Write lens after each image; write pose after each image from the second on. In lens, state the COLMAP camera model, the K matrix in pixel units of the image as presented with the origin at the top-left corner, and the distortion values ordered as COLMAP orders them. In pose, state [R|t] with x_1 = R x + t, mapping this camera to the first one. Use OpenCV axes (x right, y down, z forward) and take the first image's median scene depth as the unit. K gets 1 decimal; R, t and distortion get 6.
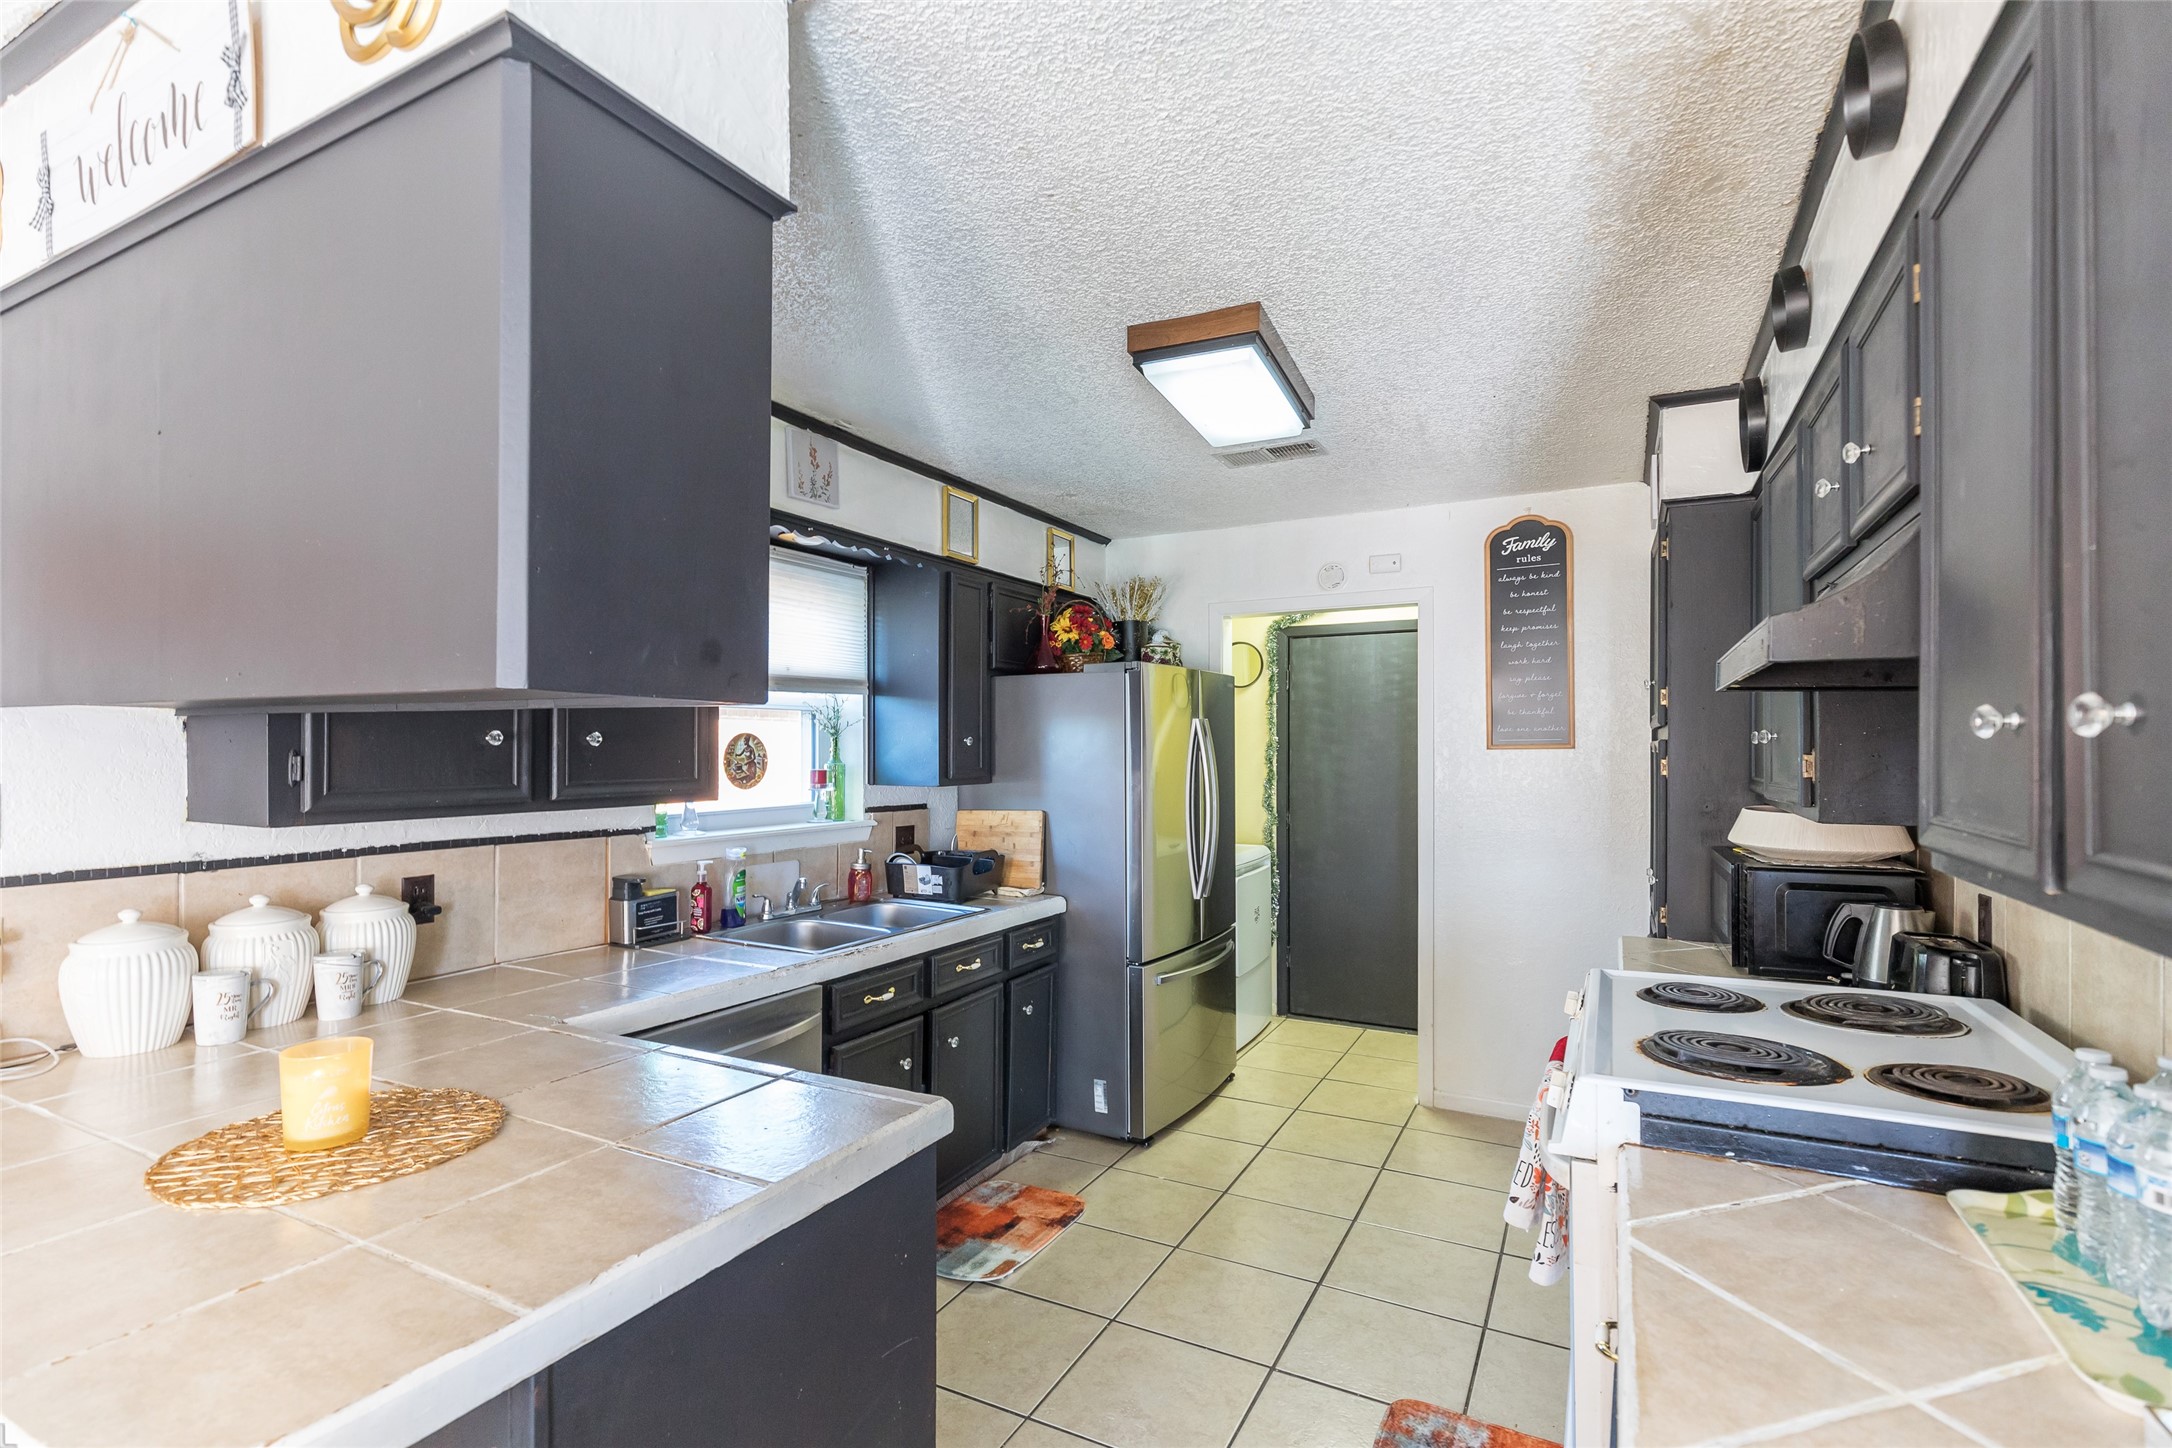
lens RADIAL K [[972.2, 0, 1145.2], [0, 972.2, 735.5], [0, 0, 1]] dist [0.001221, -0.000089]
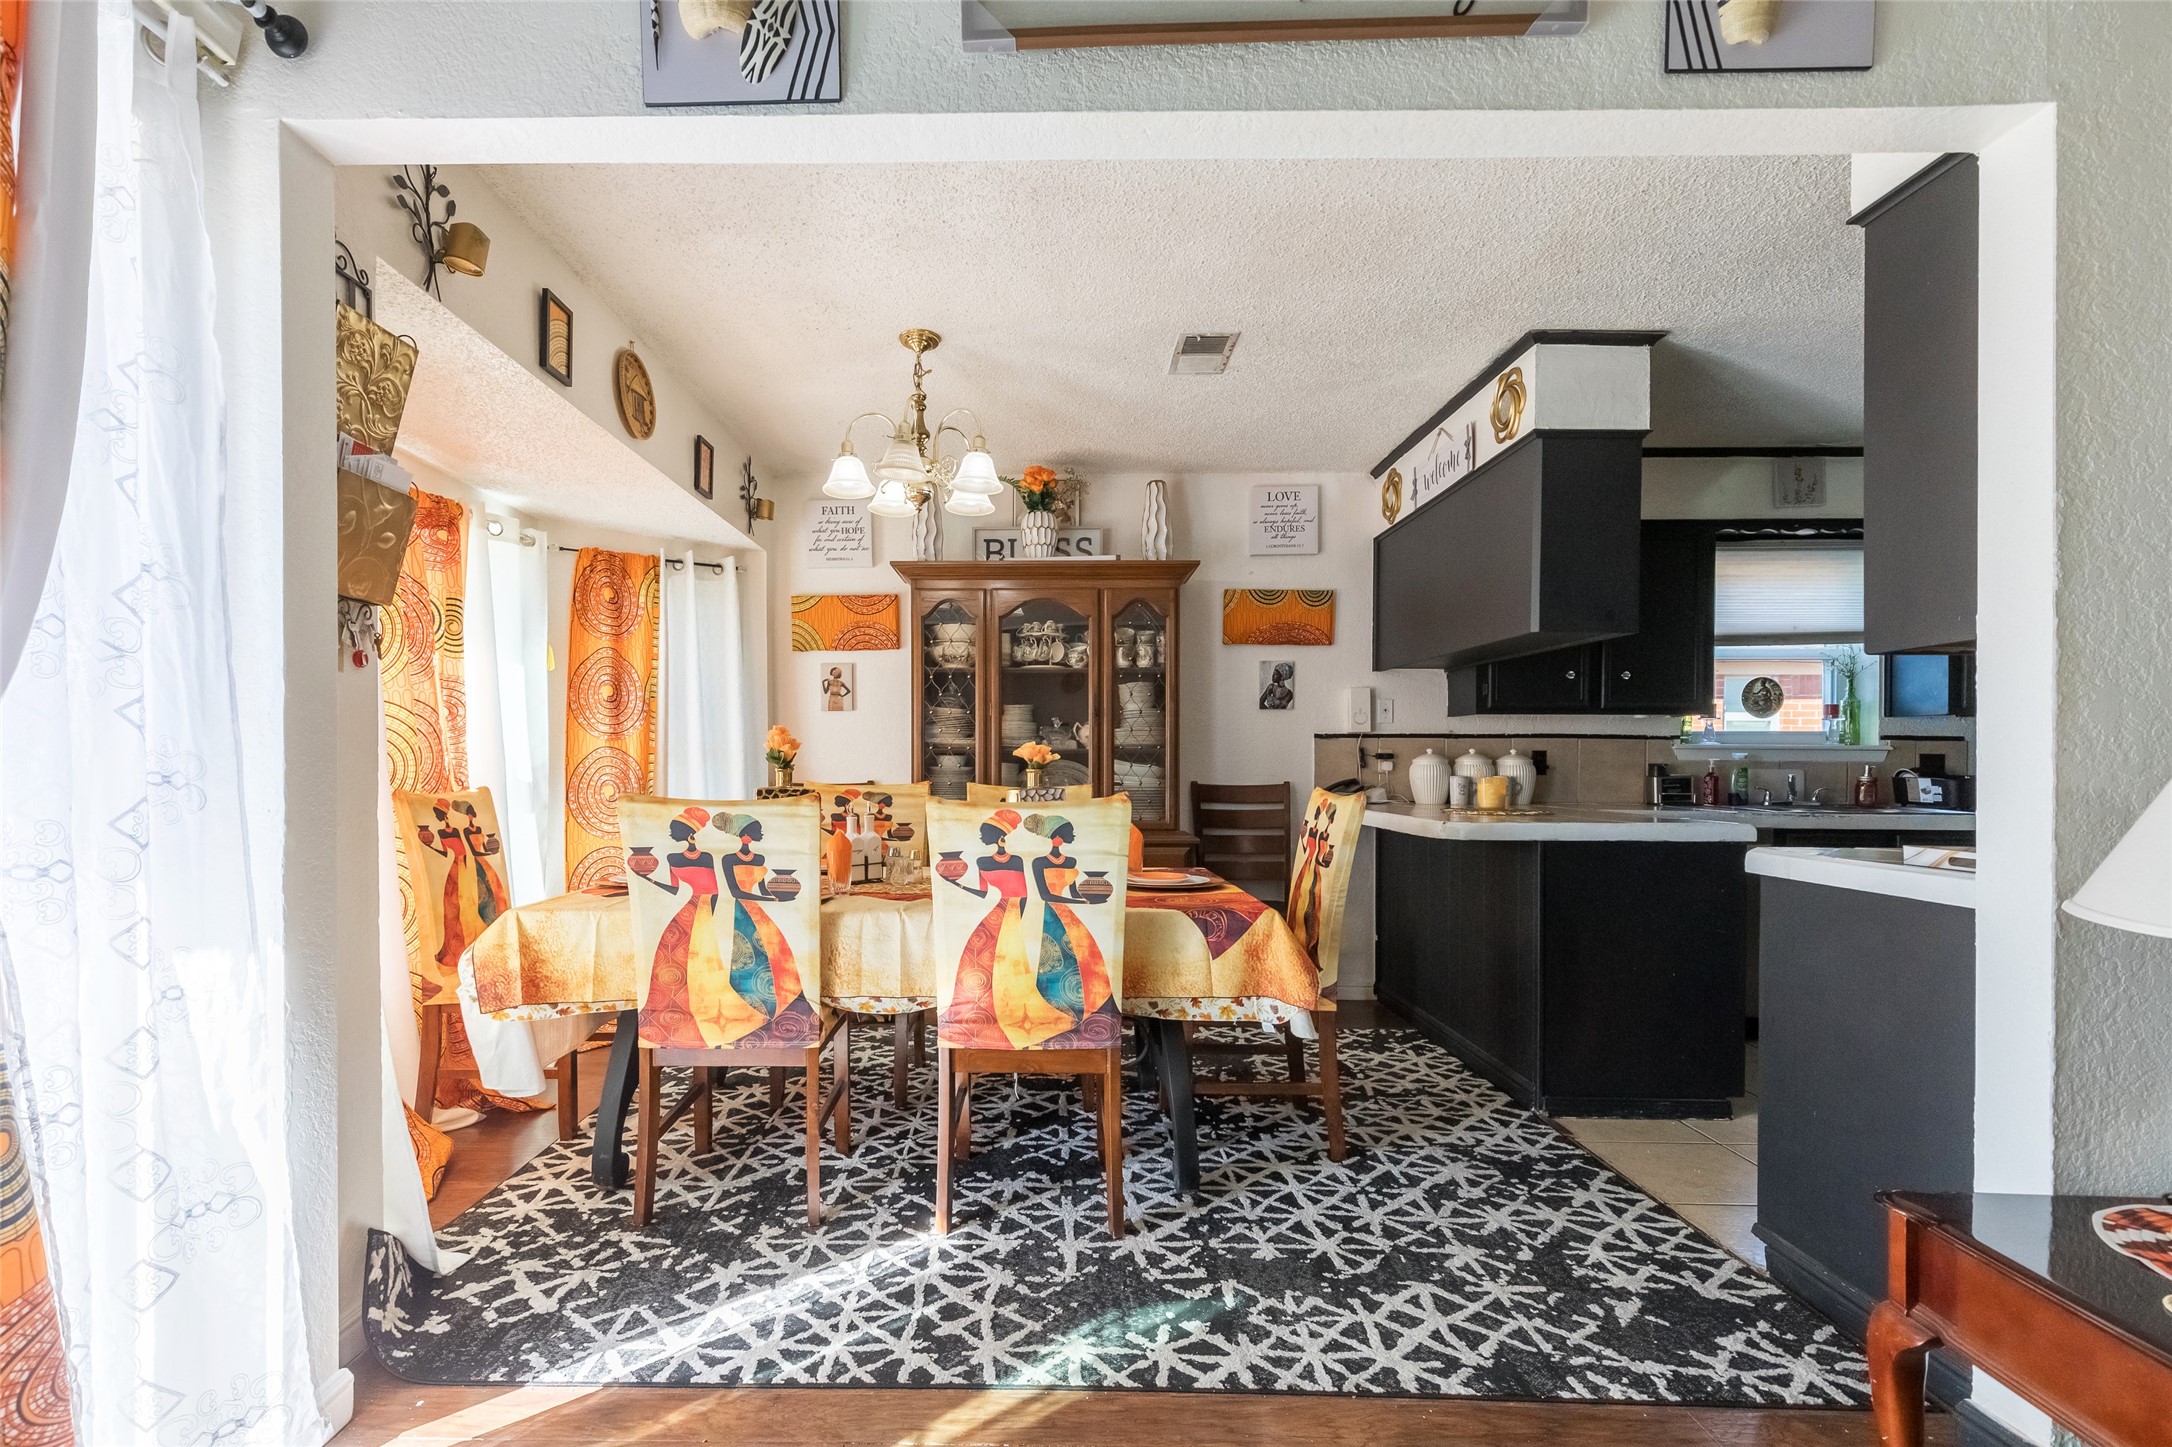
lens RADIAL K [[1019.0, 0, 986.6], [0, 1019.0, 758.2], [0, 0, 1]] dist [0.013261, -0.000164]
pose [[0.377243, 0.007632, -0.926083, 0.544833], [-0.000404, 0.999967, 0.008076, 0.103719], [0.926114, -0.002672, 0.377233, -0.594825]]
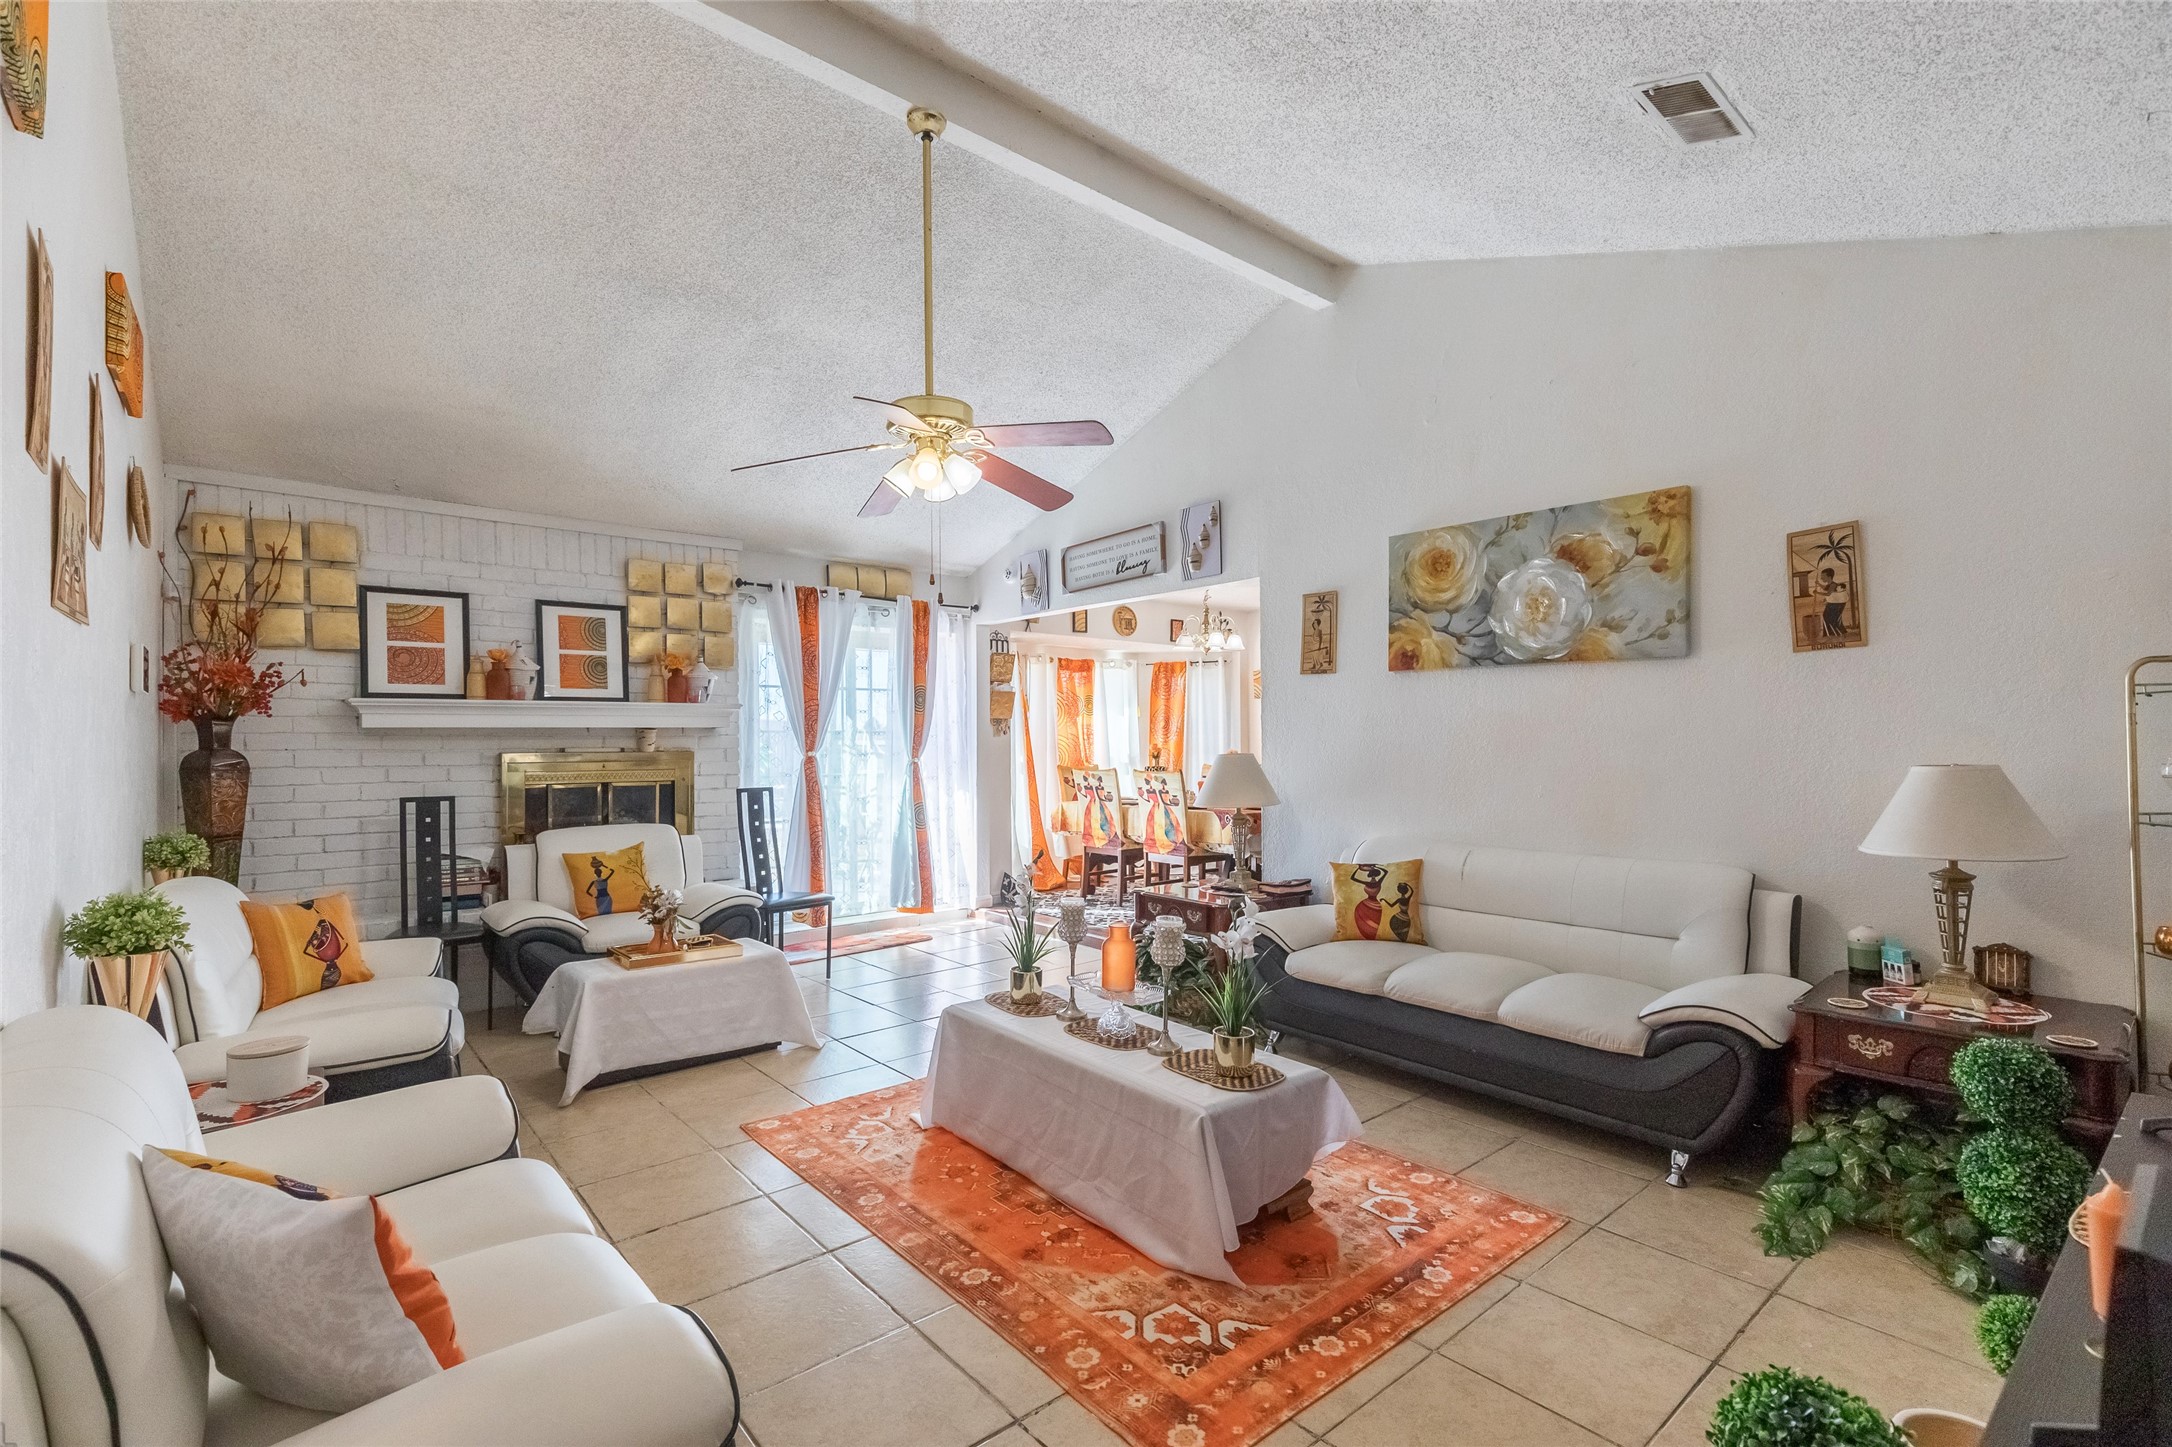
lens RADIAL K [[975.5, 0, 1082.2], [0, 975.5, 734.4], [0, 0, 1]] dist [0.006188, -0.000531]
pose [[-0.404606, 0.004576, -0.914480, 1.967616], [0.014424, 0.999895, -0.001378, 0.058055], [0.914377, -0.013748, -0.404630, 0.454312]]
